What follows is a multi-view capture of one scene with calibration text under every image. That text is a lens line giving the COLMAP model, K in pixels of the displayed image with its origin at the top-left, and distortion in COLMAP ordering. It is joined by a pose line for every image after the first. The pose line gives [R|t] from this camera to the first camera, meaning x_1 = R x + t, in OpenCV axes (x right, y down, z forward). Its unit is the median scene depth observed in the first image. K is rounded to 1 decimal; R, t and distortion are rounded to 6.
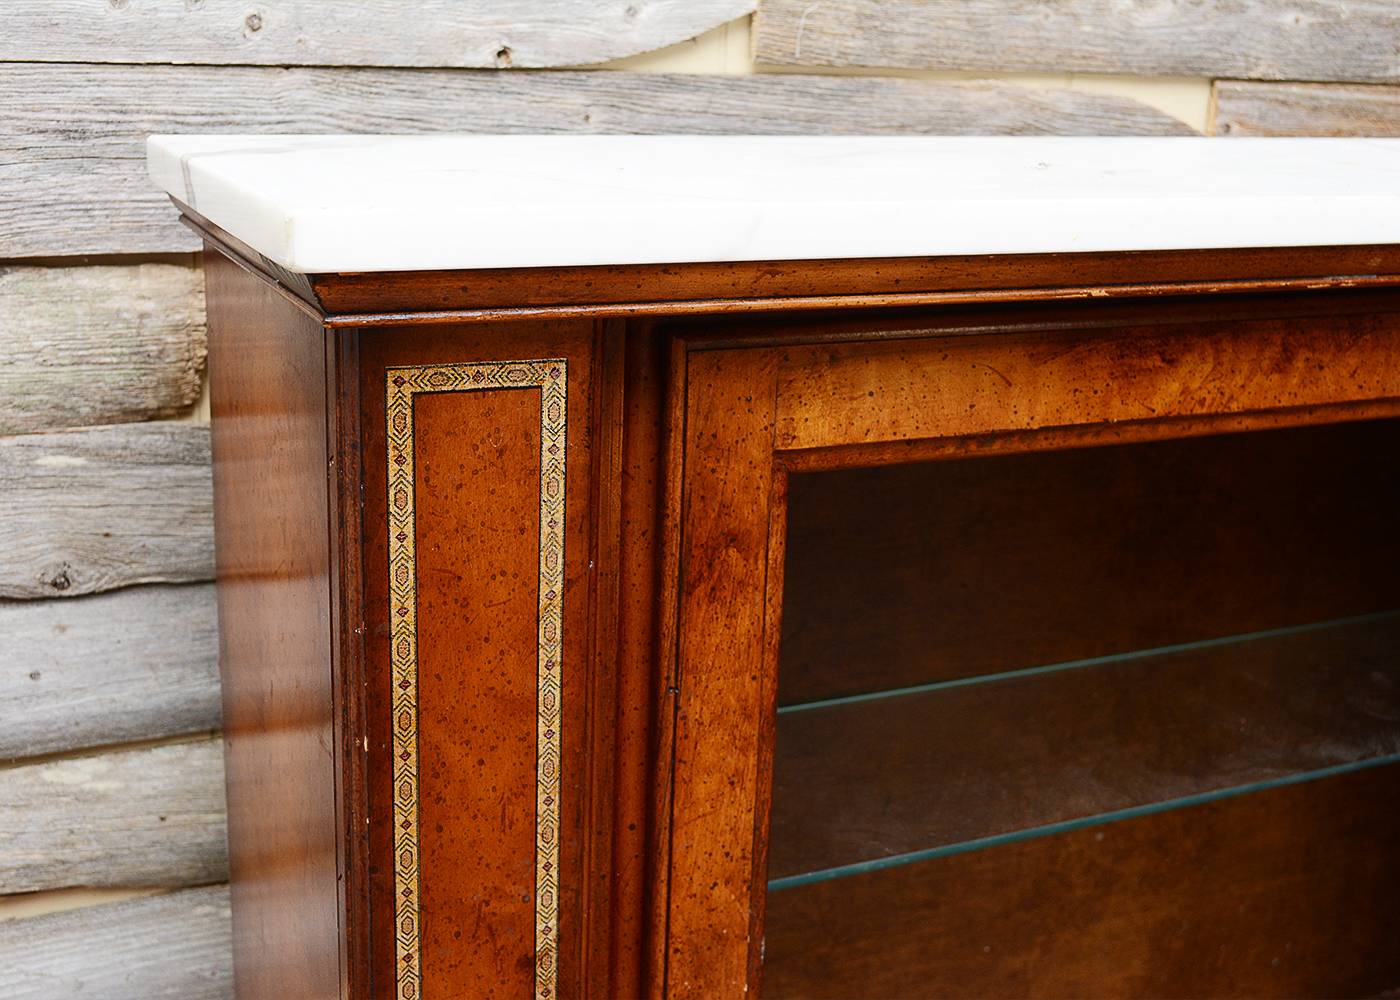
lens RADIAL K [[1744.5, 0, 700.0], [0, 1744.5, 500.0], [0, 0, 1]] dist [-0.055010, 0.039529]
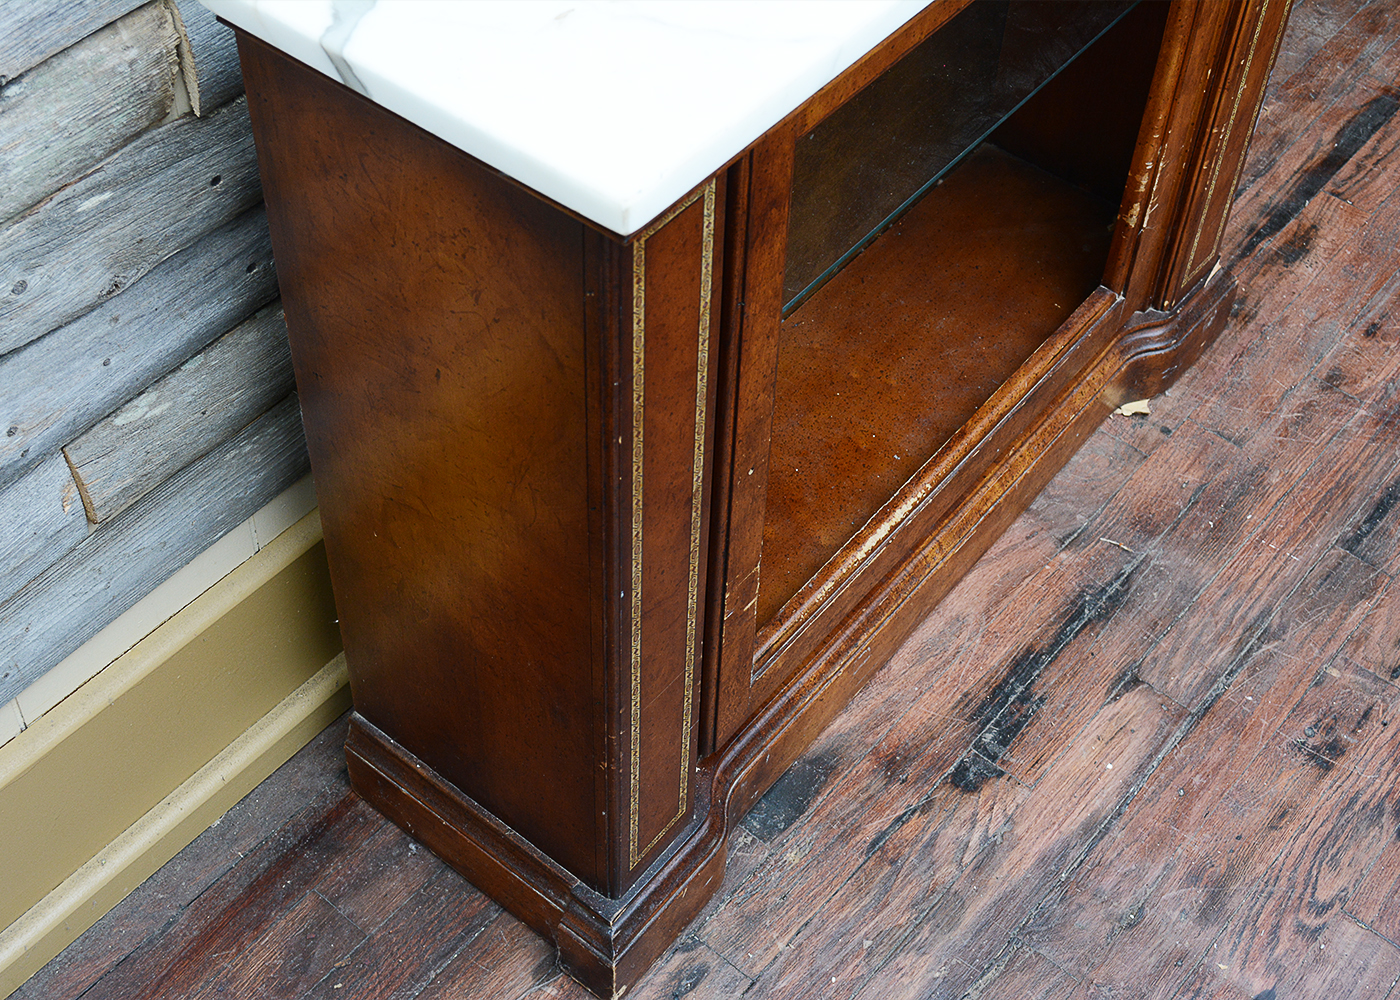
lens RADIAL K [[1931.7, 0, 700.0], [0, 1931.7, 500.0], [0, 0, 1]] dist [-0.025114, -0.050143]
pose [[0.897221, -0.337536, 0.284717, -0.589579], [0.125927, 0.813571, 0.567666, -0.712076], [-0.423245, -0.473469, 0.772458, -0.313556]]
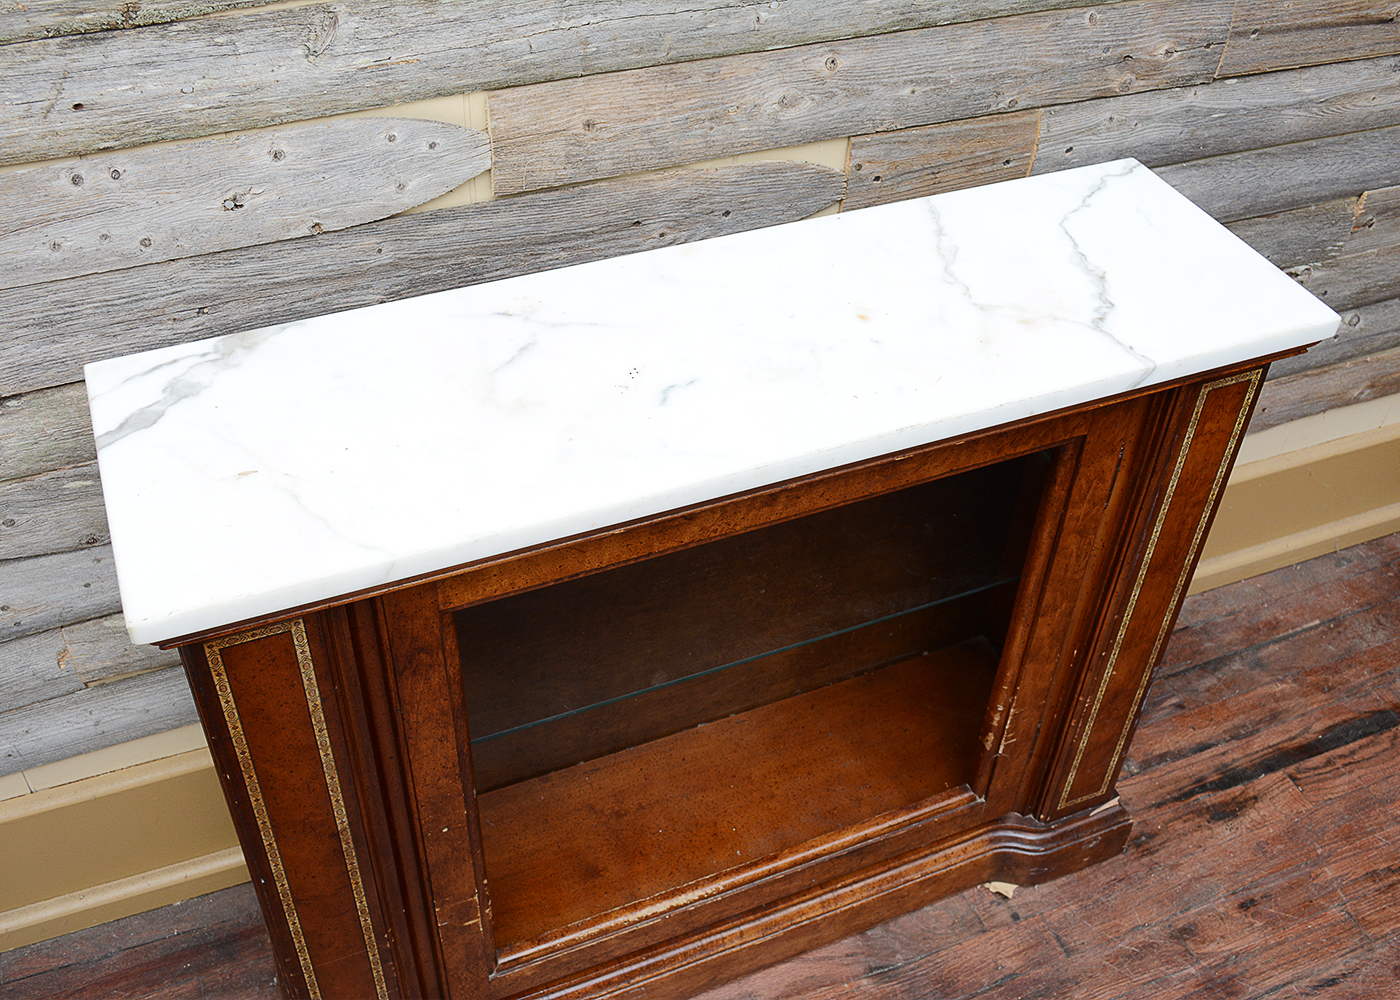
lens RADIAL K [[1409.4, 0, 700.0], [0, 1409.4, 500.0], [0, 0, 1]] dist [-0.069235, 0.007601]
pose [[0.999346, 0.020907, -0.029494, 0.370547], [-0.006323, 0.904324, 0.426800, -0.793144], [0.035595, -0.426335, 0.903865, -0.276497]]
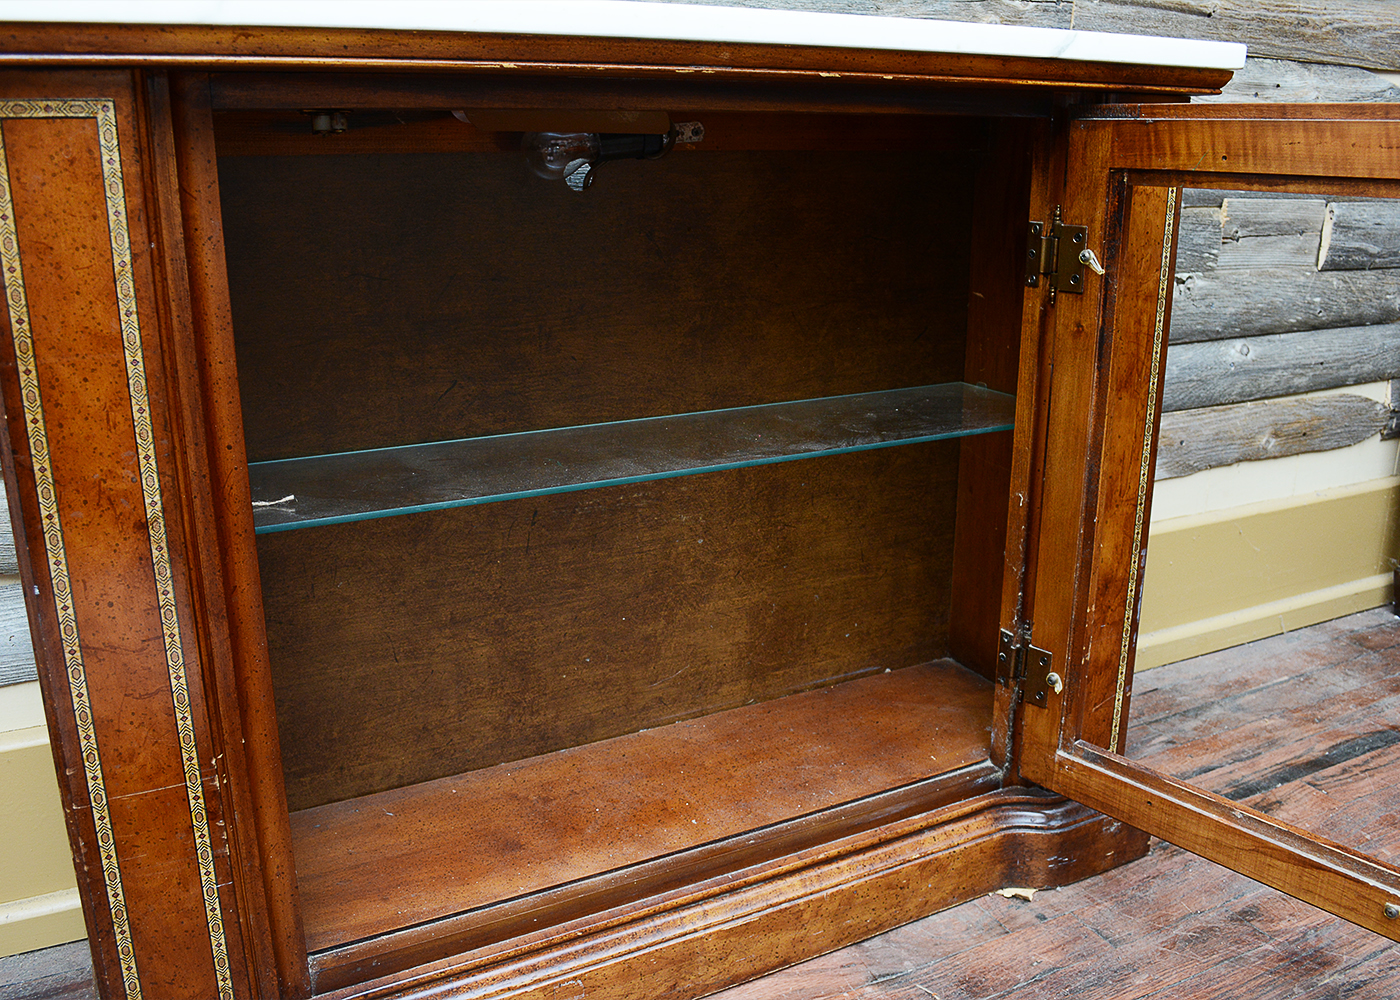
lens RADIAL K [[1195.2, 0, 700.0], [0, 1195.2, 500.0], [0, 0, 1]] dist [-0.079176, 0.003748]
pose [[0.998511, -0.049832, 0.022187, 0.372004], [0.049695, 0.998742, 0.006679, 0.270354], [-0.022492, -0.005566, 0.999732, -0.022330]]
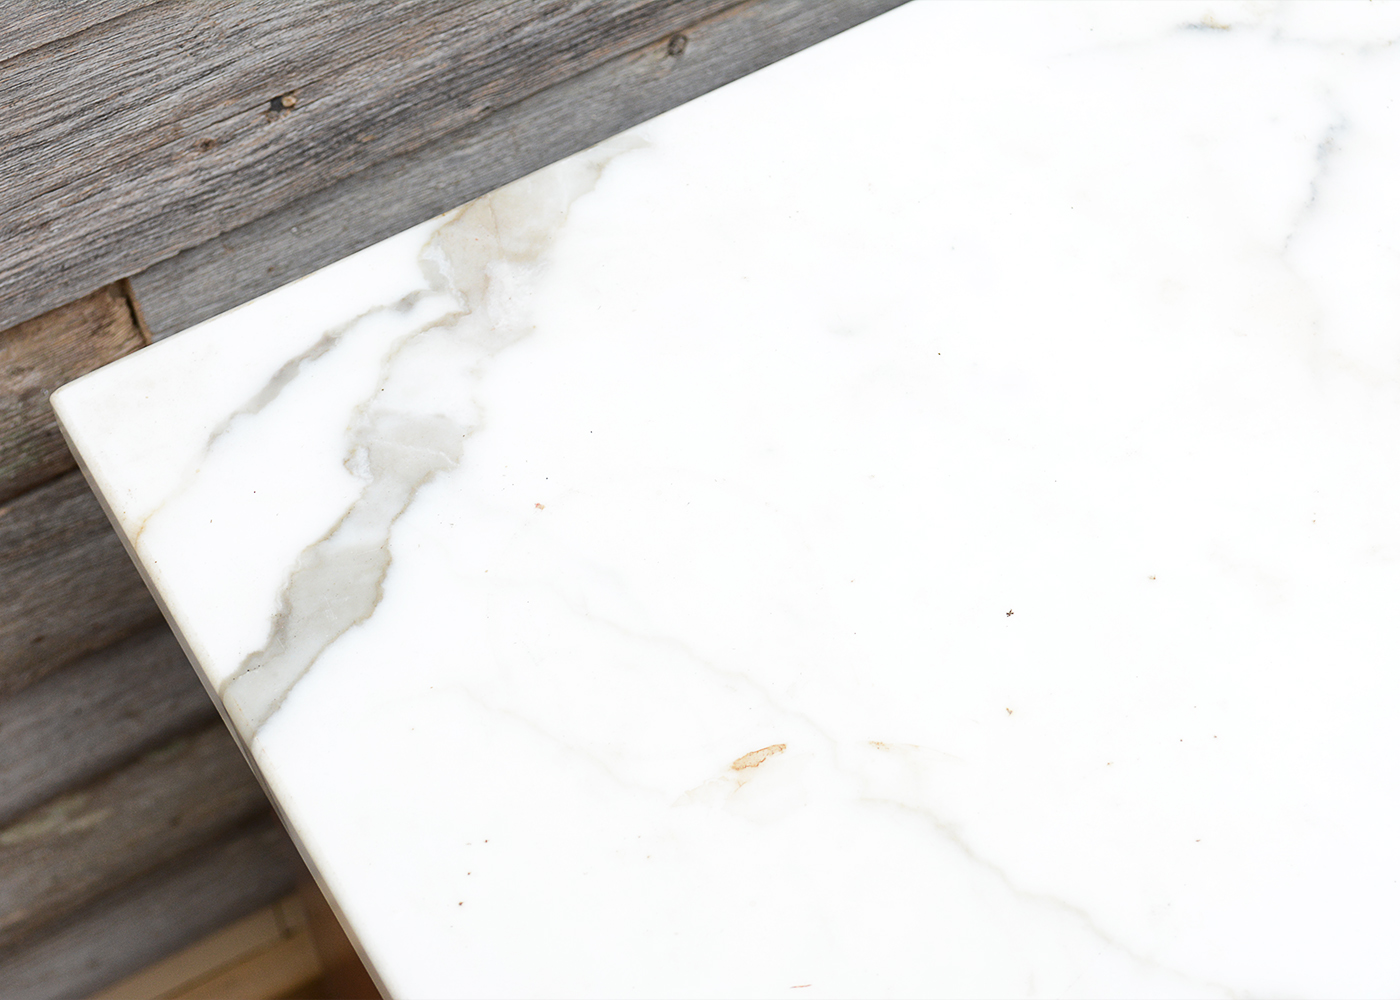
lens RADIAL K [[2511.5, 0, 700.0], [0, 2511.5, 500.0], [0, 0, 1]] dist [-0.003845, -0.027661]
pose [[0.993823, -0.105105, 0.035613, -0.182120], [0.055971, 0.751837, 0.656969, -0.813715], [-0.095826, -0.650918, 0.753076, 0.456475]]
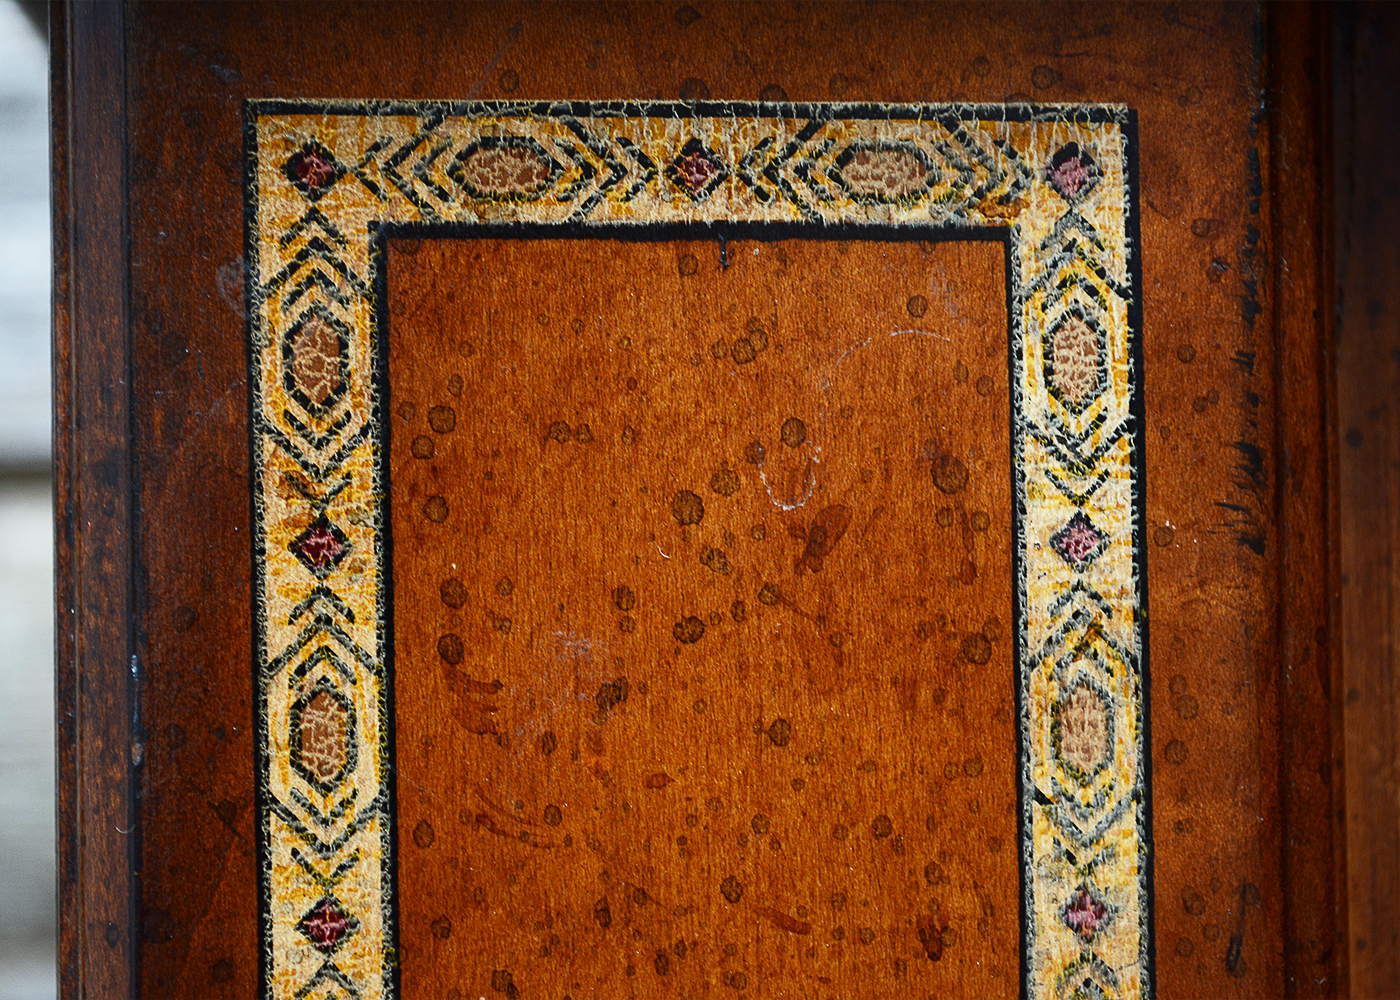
lens RADIAL K [[3375.9, 0, 700.0], [0, 3375.9, 500.0], [0, 0, 1]] dist [0.029920, 0.118885]
pose [[0.935983, -0.065294, -0.345938, 0.013358], [-0.045807, 0.951708, -0.303567, 0.087087], [0.349053, 0.299980, 0.887792, 0.594585]]
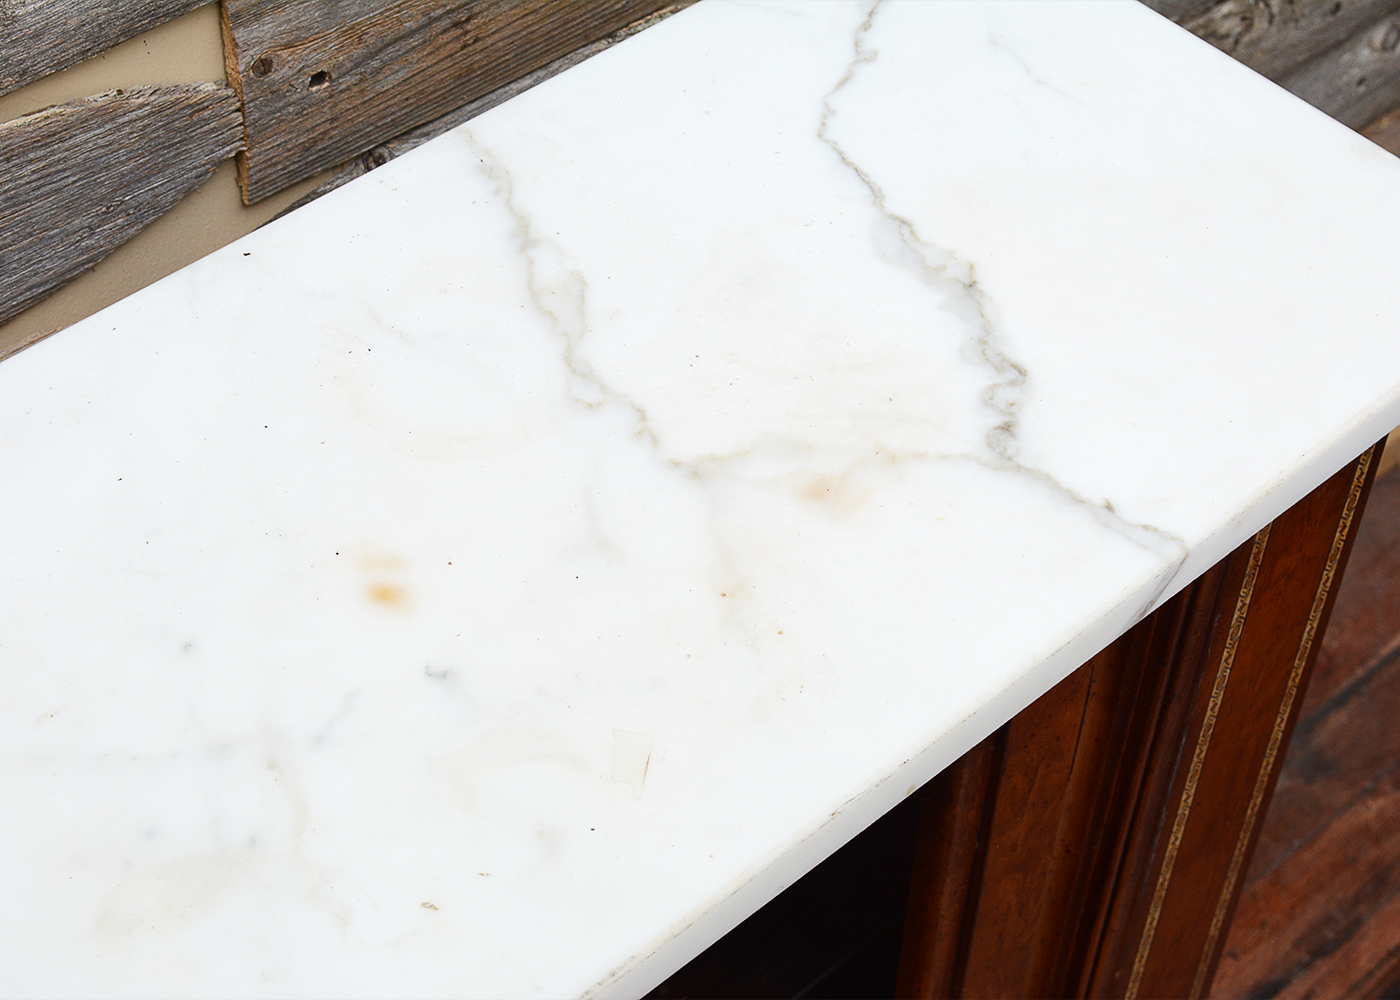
lens RADIAL K [[2511.5, 0, 700.0], [0, 2511.5, 500.0], [0, 0, 1]] dist [-0.003845, -0.027661]
pose [[0.957356, -0.219608, 0.187728, 0.448575], [0.090565, 0.845143, 0.526813, -0.856903], [-0.274349, -0.487346, 0.828991, 0.457076]]
